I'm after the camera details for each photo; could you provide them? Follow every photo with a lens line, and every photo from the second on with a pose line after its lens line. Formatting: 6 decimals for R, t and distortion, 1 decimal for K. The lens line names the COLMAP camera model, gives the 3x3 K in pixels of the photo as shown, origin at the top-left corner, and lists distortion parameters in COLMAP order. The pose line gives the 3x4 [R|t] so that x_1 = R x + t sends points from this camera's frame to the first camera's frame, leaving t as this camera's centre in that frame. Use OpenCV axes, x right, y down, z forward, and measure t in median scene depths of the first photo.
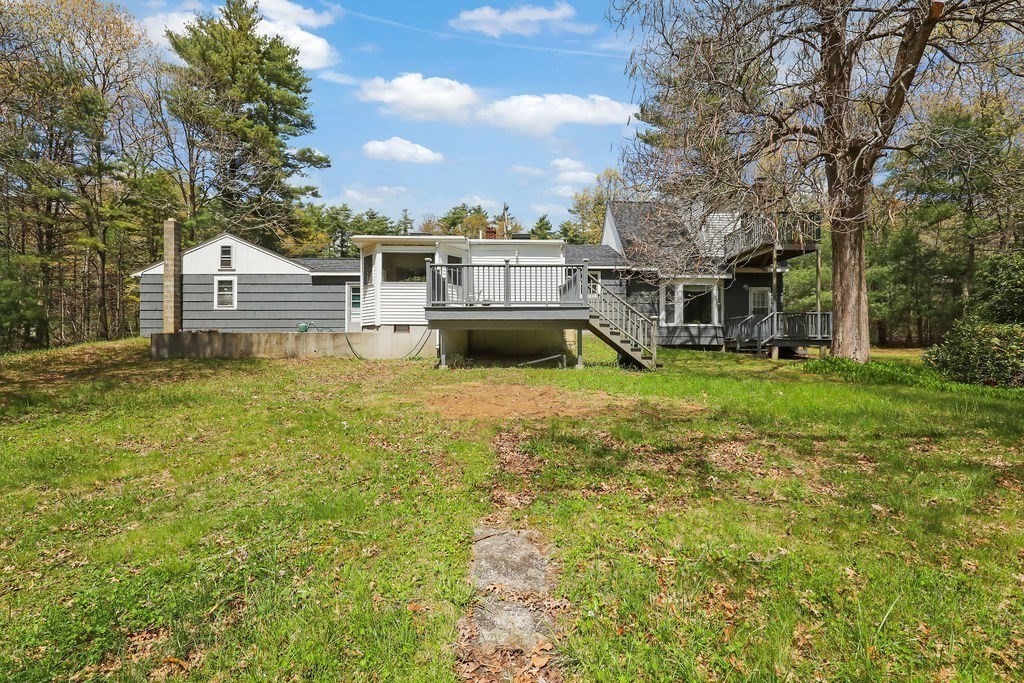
lens RADIAL K [[461.7, 0, 515.2], [0, 461.7, 351.5], [0, 0, 1]] dist [-0.000540, -0.000136]
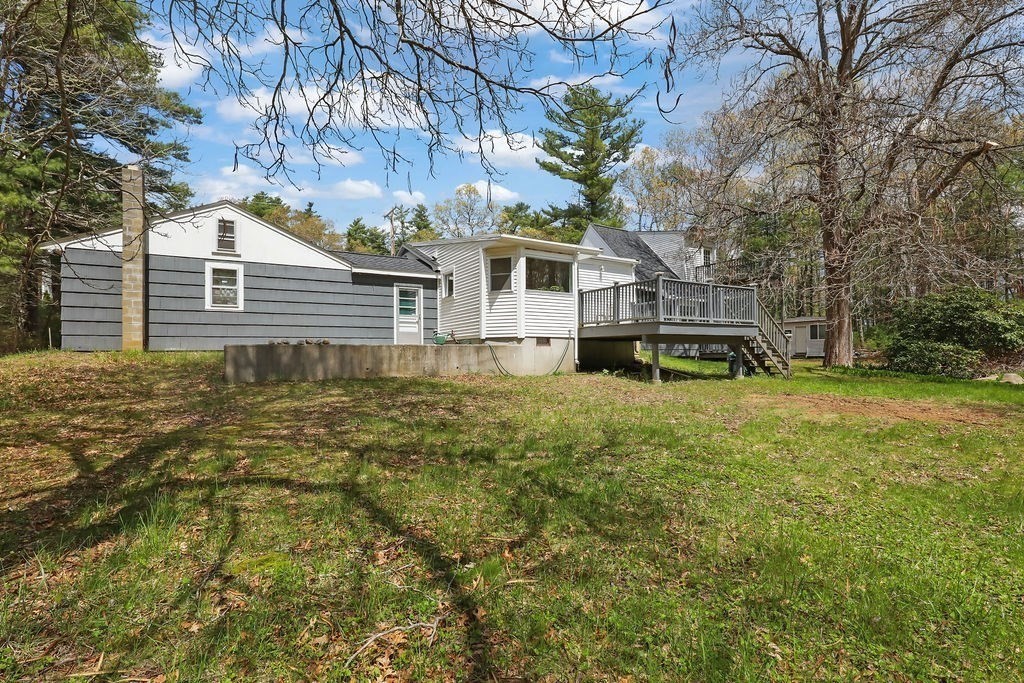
lens RADIAL K [[461.7, 0, 515.2], [0, 461.7, 351.5], [0, 0, 1]] dist [-0.000540, -0.000136]
pose [[0.872317, -0.001819, 0.488937, -0.586628], [0.013471, 0.999703, -0.020314, -0.009281], [-0.488755, 0.024307, 0.872083, 0.179687]]
